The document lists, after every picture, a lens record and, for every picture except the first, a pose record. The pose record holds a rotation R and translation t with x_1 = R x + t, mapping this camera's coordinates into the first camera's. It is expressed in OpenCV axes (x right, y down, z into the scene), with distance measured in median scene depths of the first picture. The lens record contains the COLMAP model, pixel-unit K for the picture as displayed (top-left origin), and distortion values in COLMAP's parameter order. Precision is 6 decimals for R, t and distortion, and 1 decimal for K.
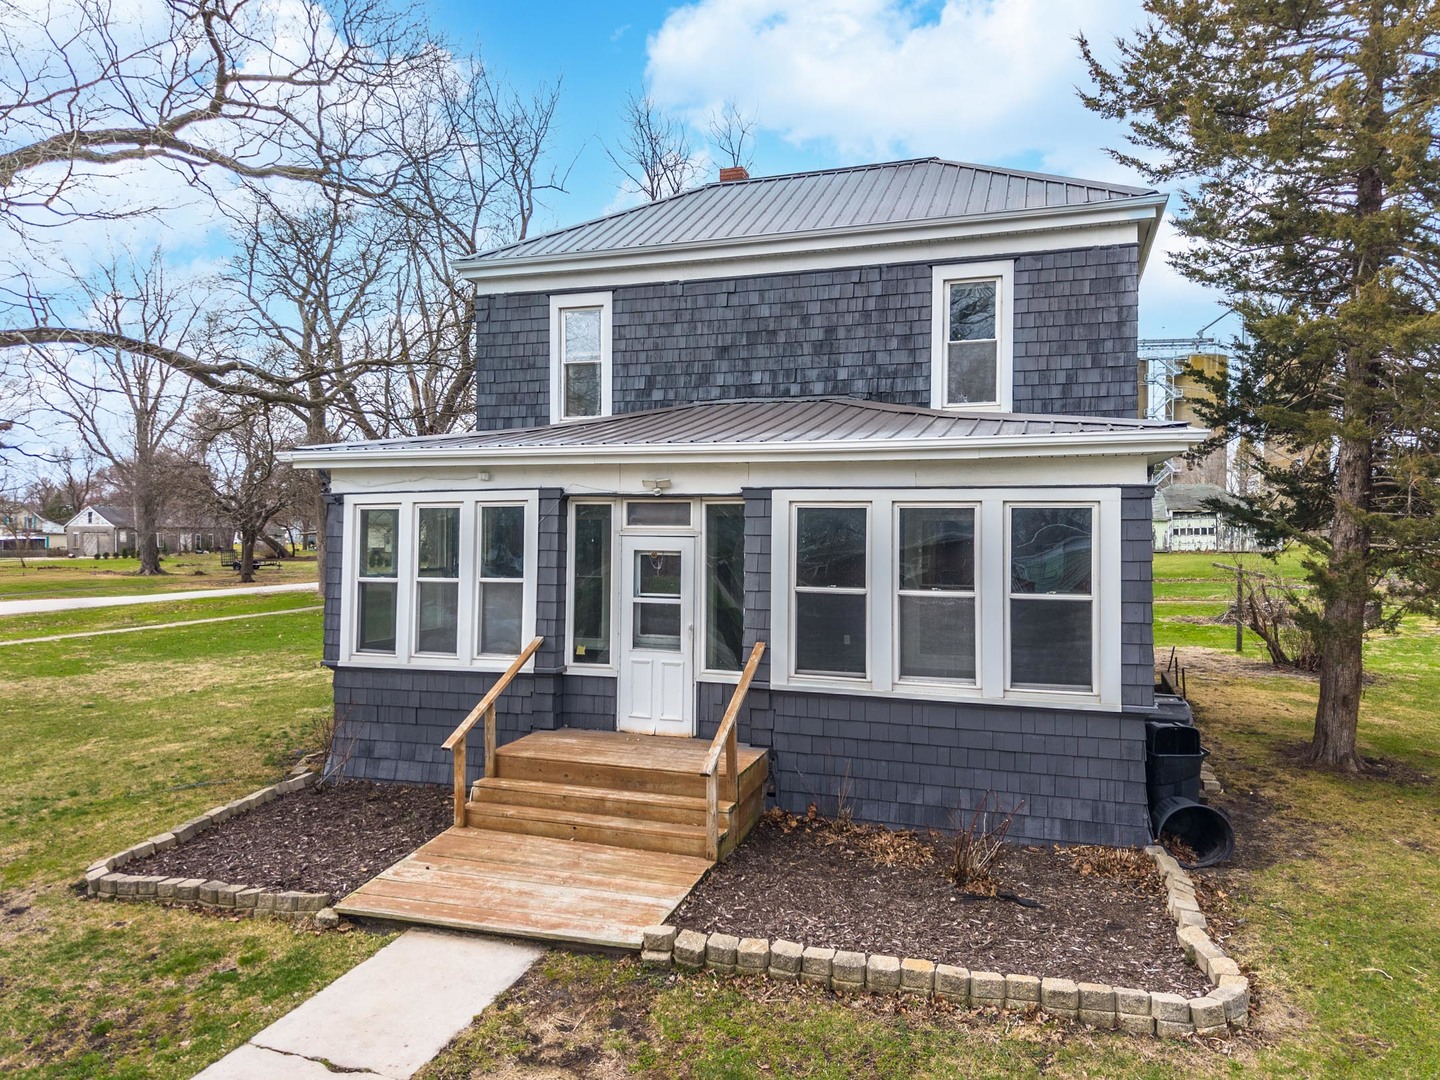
lens RADIAL K [[994.4, 0, 714.9], [0, 994.4, 537.3], [0, 0, 1]] dist [0.045586, -0.035732]
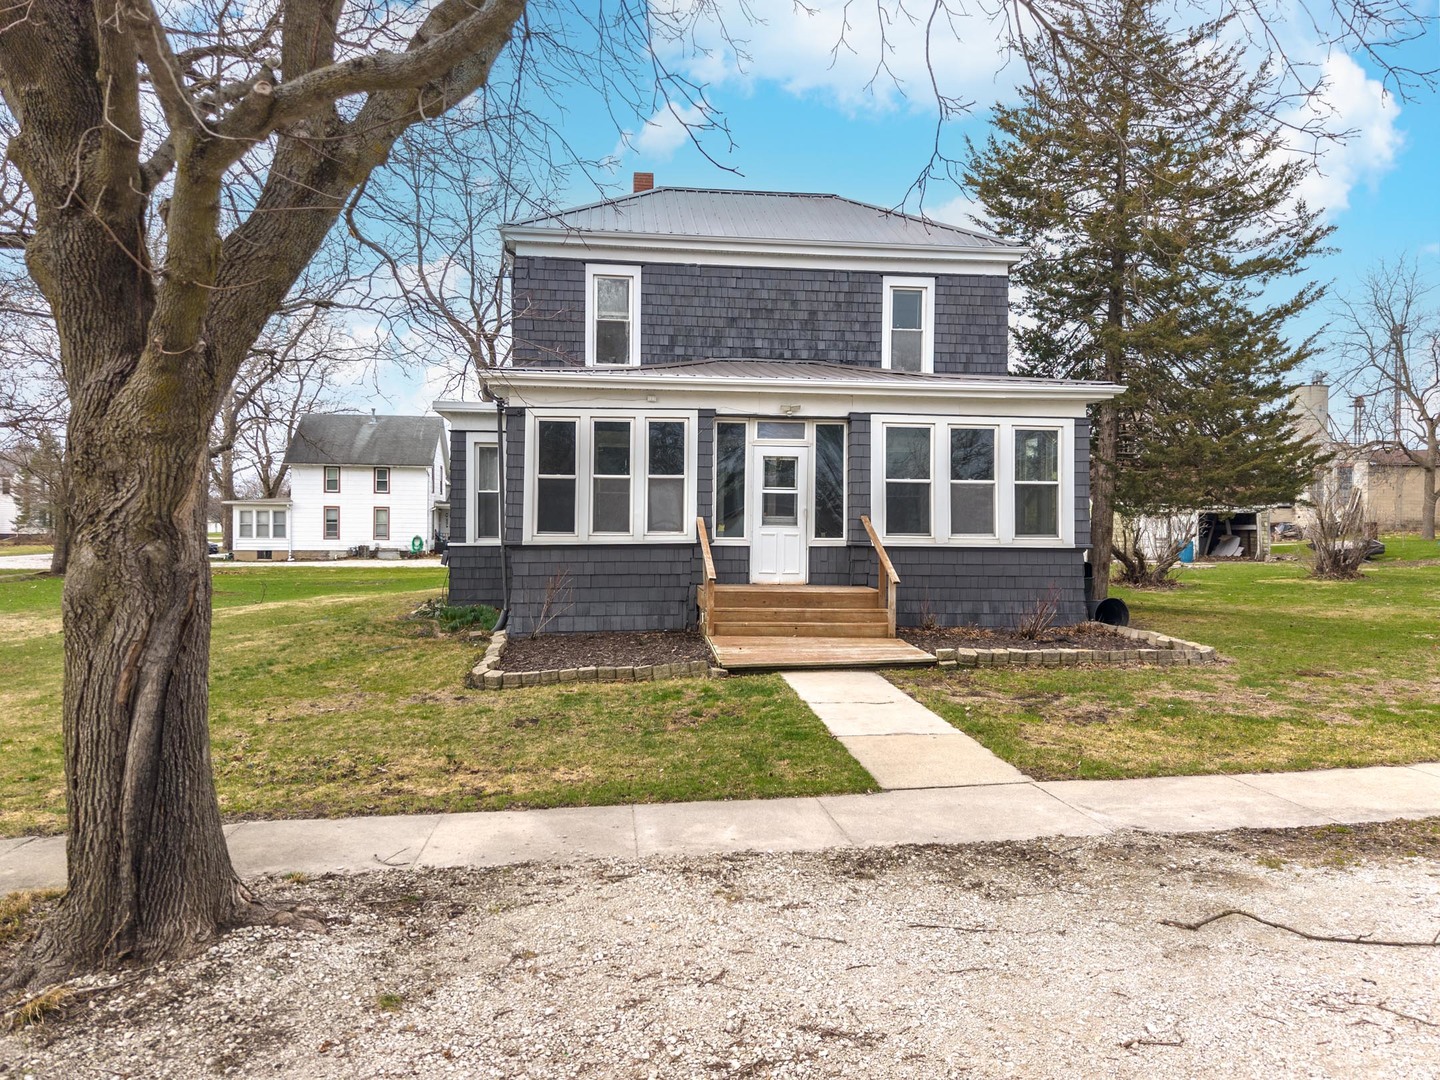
lens RADIAL K [[994.4, 0, 729.7], [0, 994.4, 540.2], [0, 0, 1]] dist [0.045586, -0.035732]
pose [[0.901375, -0.004180, 0.433020, -0.700943], [0.001061, 0.999972, 0.007443, 0.116587], [-0.433039, -0.006250, 0.901354, -0.242926]]
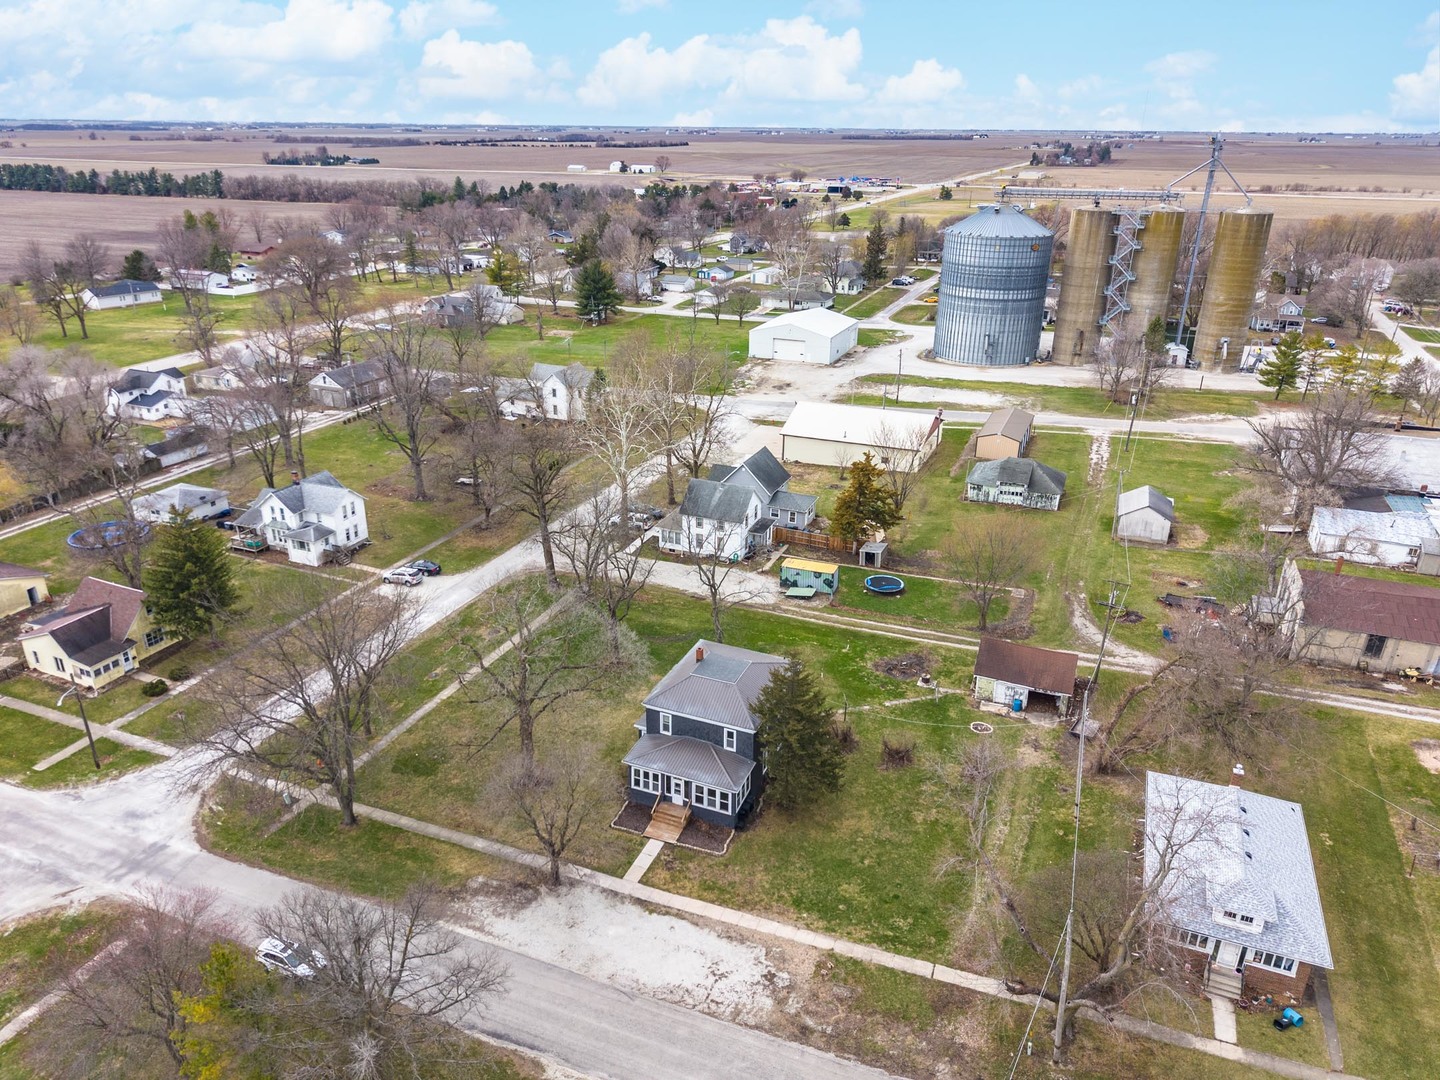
lens RADIAL K [[994.4, 0, 715.9], [0, 994.4, 540.5], [0, 0, 1]] dist [0.045586, -0.035732]
pose [[0.997471, 0.027338, -0.065612, 0.606758], [-0.001253, 0.929702, 0.368311, -4.024448], [0.071068, -0.367298, 0.927384, -4.729905]]
